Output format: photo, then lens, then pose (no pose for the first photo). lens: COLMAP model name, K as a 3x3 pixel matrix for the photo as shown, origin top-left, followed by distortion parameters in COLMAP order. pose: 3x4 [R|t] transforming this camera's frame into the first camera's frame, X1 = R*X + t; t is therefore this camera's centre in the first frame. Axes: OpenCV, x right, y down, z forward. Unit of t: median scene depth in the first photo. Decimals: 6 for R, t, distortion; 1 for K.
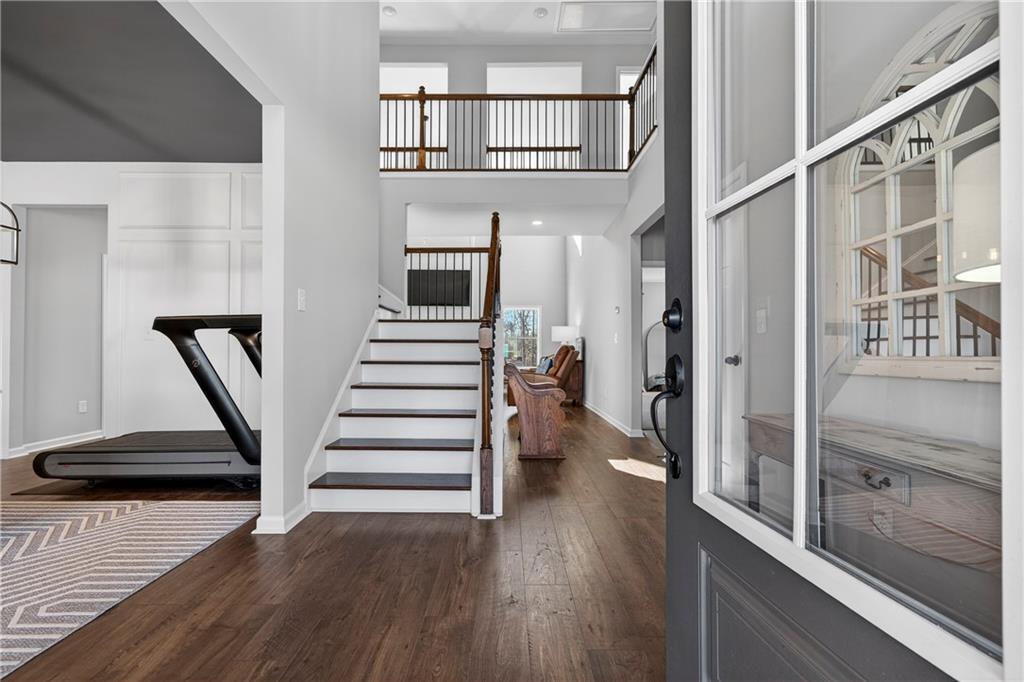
lens RADIAL K [[436.9, 0, 509.4], [0, 436.9, 343.9], [0, 0, 1]] dist [-0.003032, -0.000133]
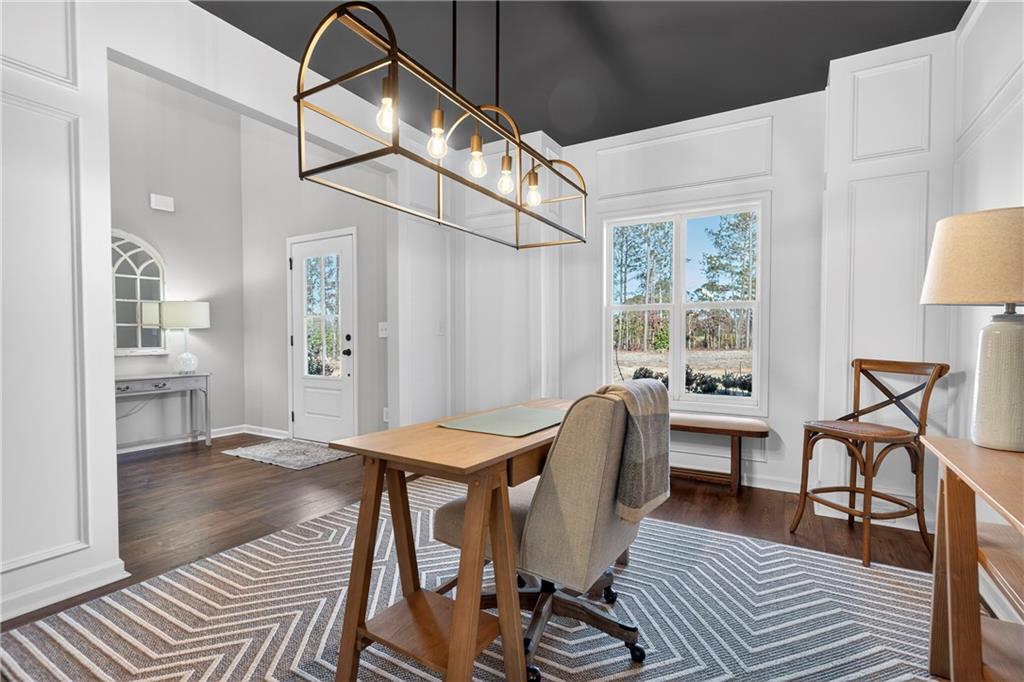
lens RADIAL K [[472.5, 0, 513.1], [0, 472.5, 343.6], [0, 0, 1]] dist [0.000748, 0.000075]
pose [[-0.858299, -0.008409, 0.513081, -2.417699], [-0.004388, 0.999949, 0.009048, -0.030523], [-0.513131, 0.005515, -0.858293, 2.011605]]
